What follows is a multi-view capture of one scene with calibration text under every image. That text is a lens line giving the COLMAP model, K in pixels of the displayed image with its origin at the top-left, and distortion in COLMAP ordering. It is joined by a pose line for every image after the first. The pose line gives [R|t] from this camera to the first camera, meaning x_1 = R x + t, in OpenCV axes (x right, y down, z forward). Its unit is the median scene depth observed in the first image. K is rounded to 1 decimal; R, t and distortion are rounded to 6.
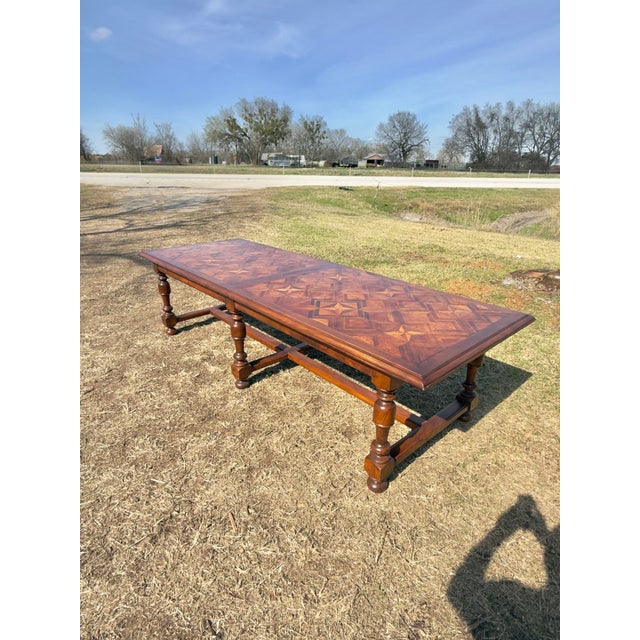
lens RADIAL K [[390.0, 0, 318.3], [0, 390.0, 310.5], [0, 0, 1]] dist [-0.003602, 0.001257]
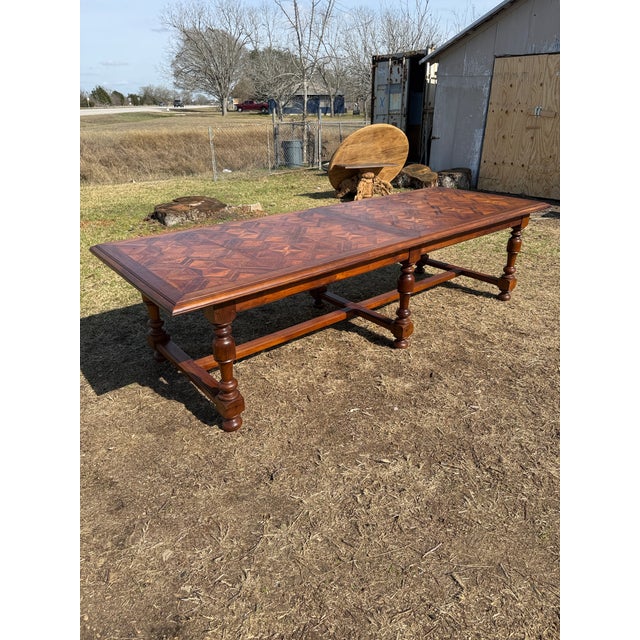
lens RADIAL K [[449.5, 0, 321.3], [0, 449.5, 318.9], [0, 0, 1]] dist [0.046840, -0.077820]
pose [[0.051818, -0.446530, 0.893267, -1.208941], [0.358296, 0.843230, 0.400733, -0.378719], [-0.932169, 0.299289, 0.203685, 1.010632]]
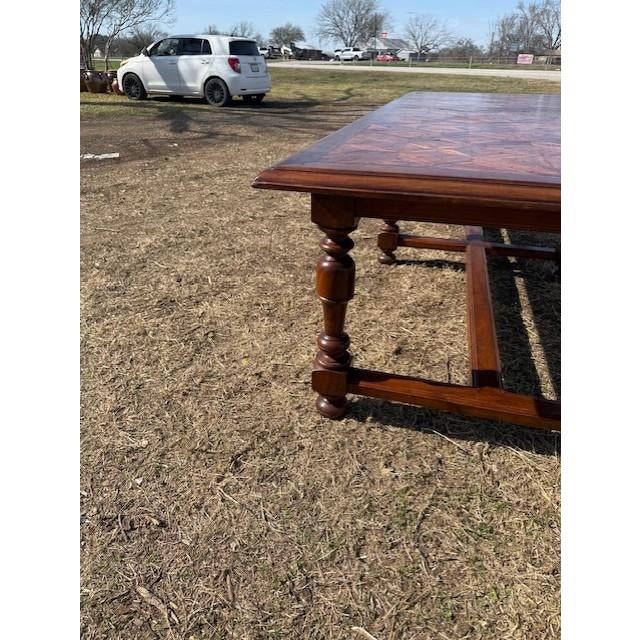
lens RADIAL K [[451.0, 0, 320.0], [0, 451.0, 320.0], [0, 0, 1]] dist [0.047991, -0.077429]
pose [[0.548971, 0.402645, -0.732467, 0.448281], [-0.299352, 0.912905, 0.277475, 0.095999], [0.780397, 0.066940, 0.621691, 0.396017]]
